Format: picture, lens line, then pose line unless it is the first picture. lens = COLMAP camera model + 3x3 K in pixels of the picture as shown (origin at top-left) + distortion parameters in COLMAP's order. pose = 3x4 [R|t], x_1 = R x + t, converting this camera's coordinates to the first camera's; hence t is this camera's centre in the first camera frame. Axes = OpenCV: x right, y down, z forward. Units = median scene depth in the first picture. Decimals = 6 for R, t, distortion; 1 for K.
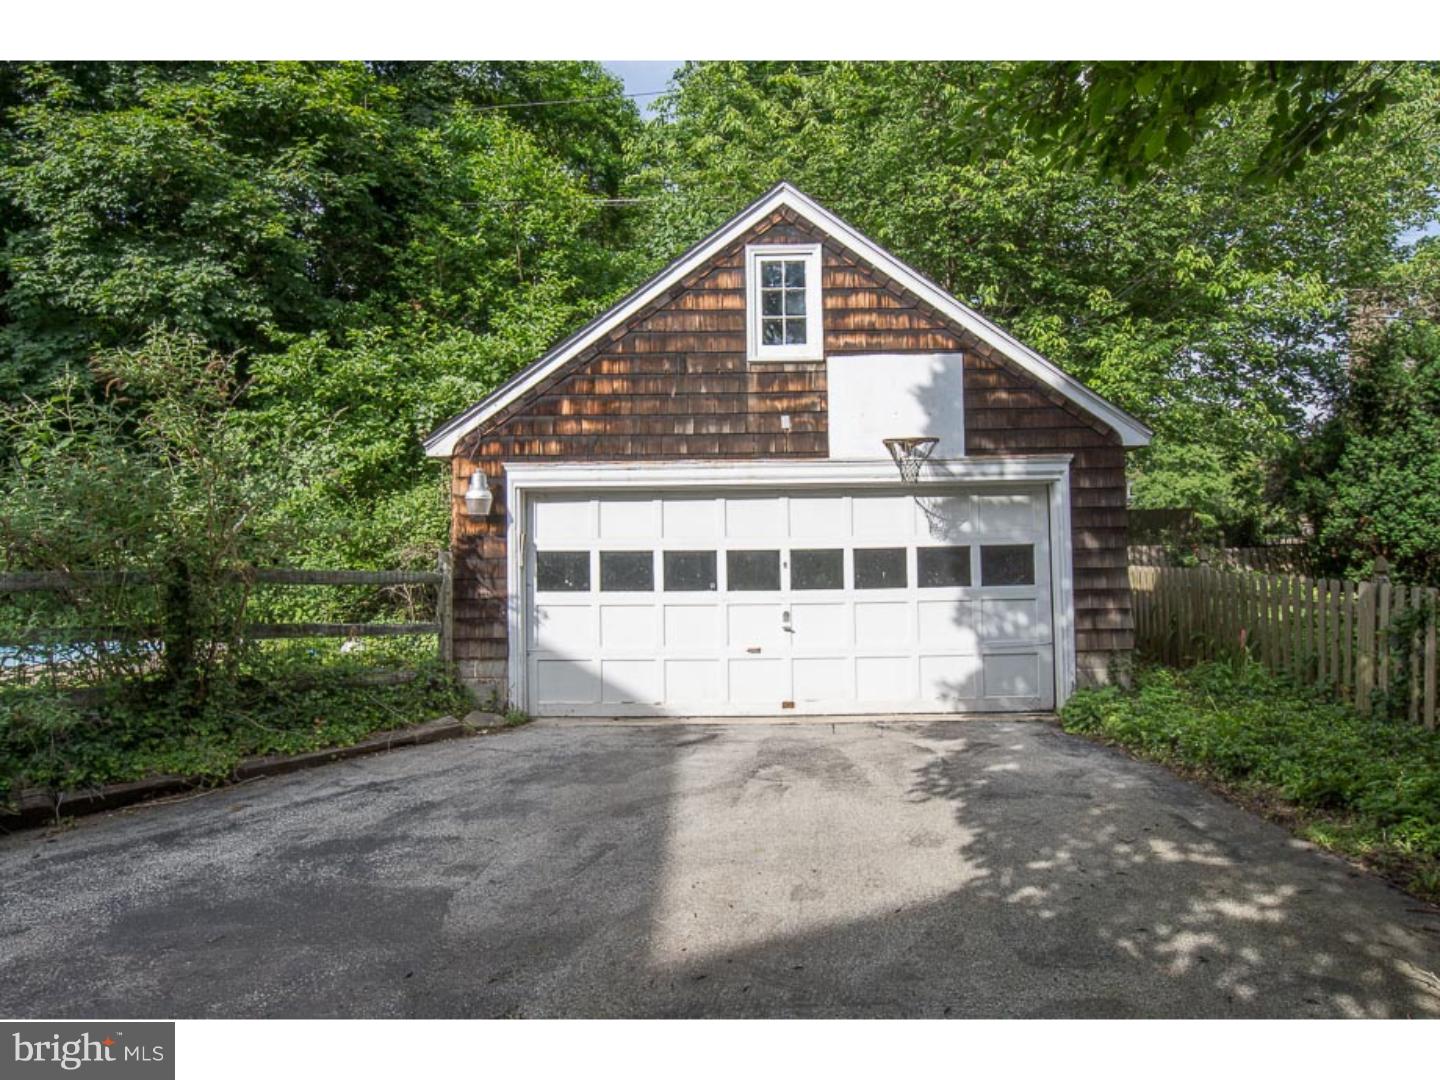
lens RADIAL K [[879.8, 0, 720.0], [0, 879.8, 544.9], [0, 0, 1]] dist [0.002543, -0.000327]
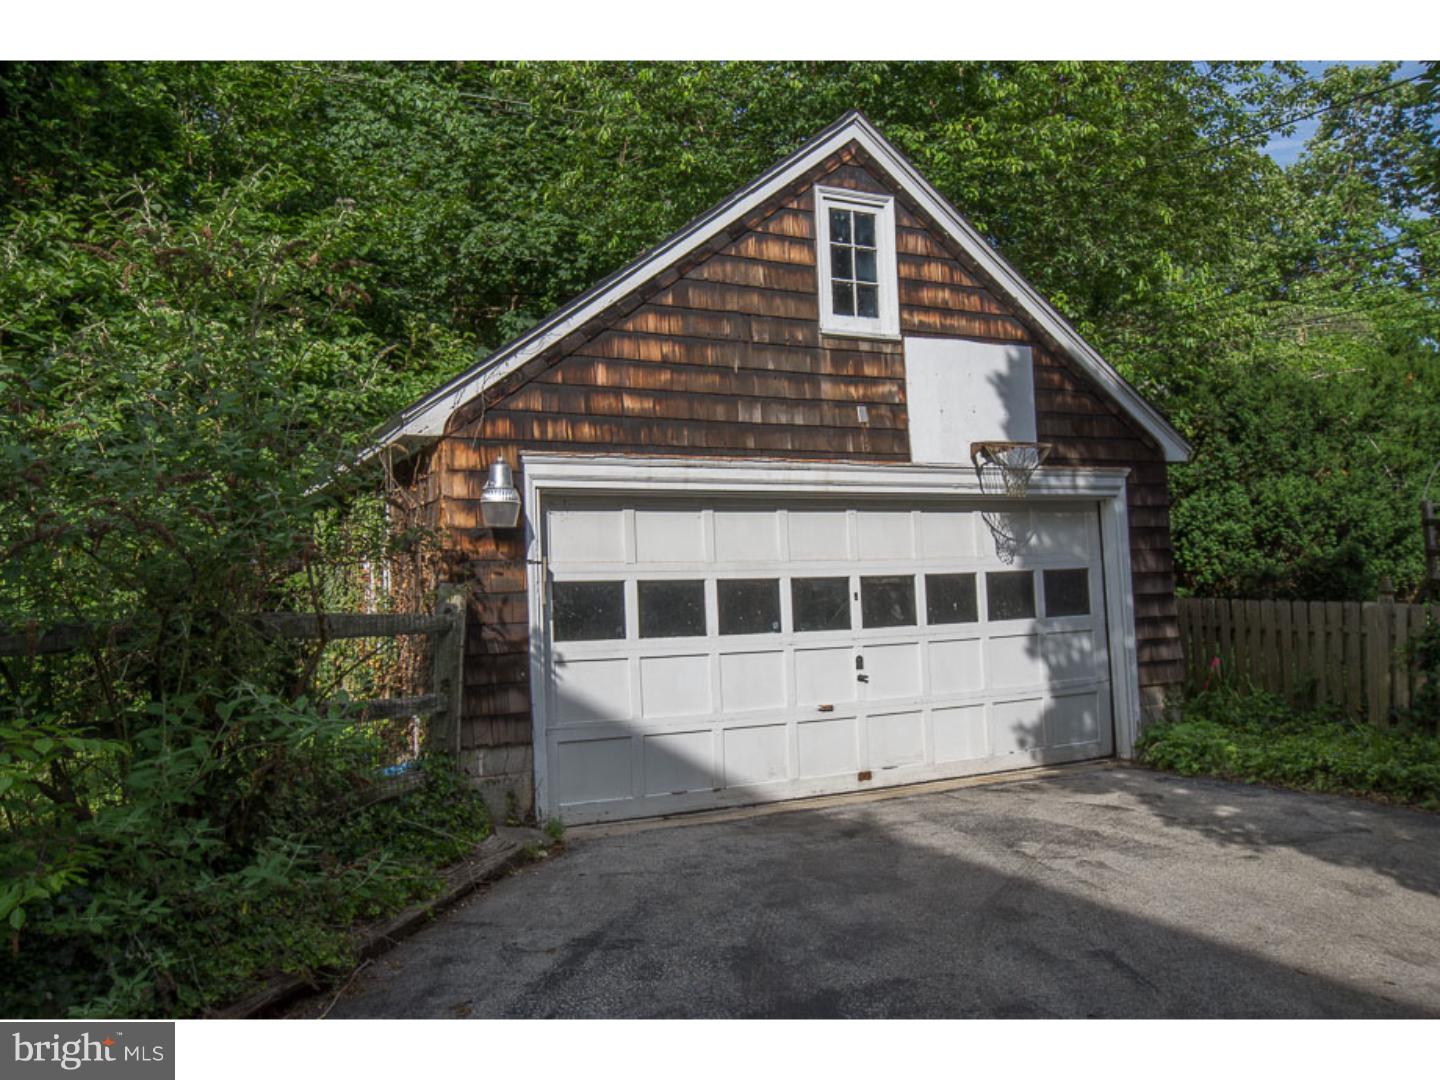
lens RADIAL K [[1171.1, 0, 720.0], [0, 1171.1, 540.0], [0, 0, 1]] dist [0.008669, 0.007352]
pose [[0.879765, 0.007094, 0.475356, -0.533032], [0.011231, 0.999300, -0.035698, 0.008783], [-0.475276, 0.036744, 0.879069, 0.143358]]
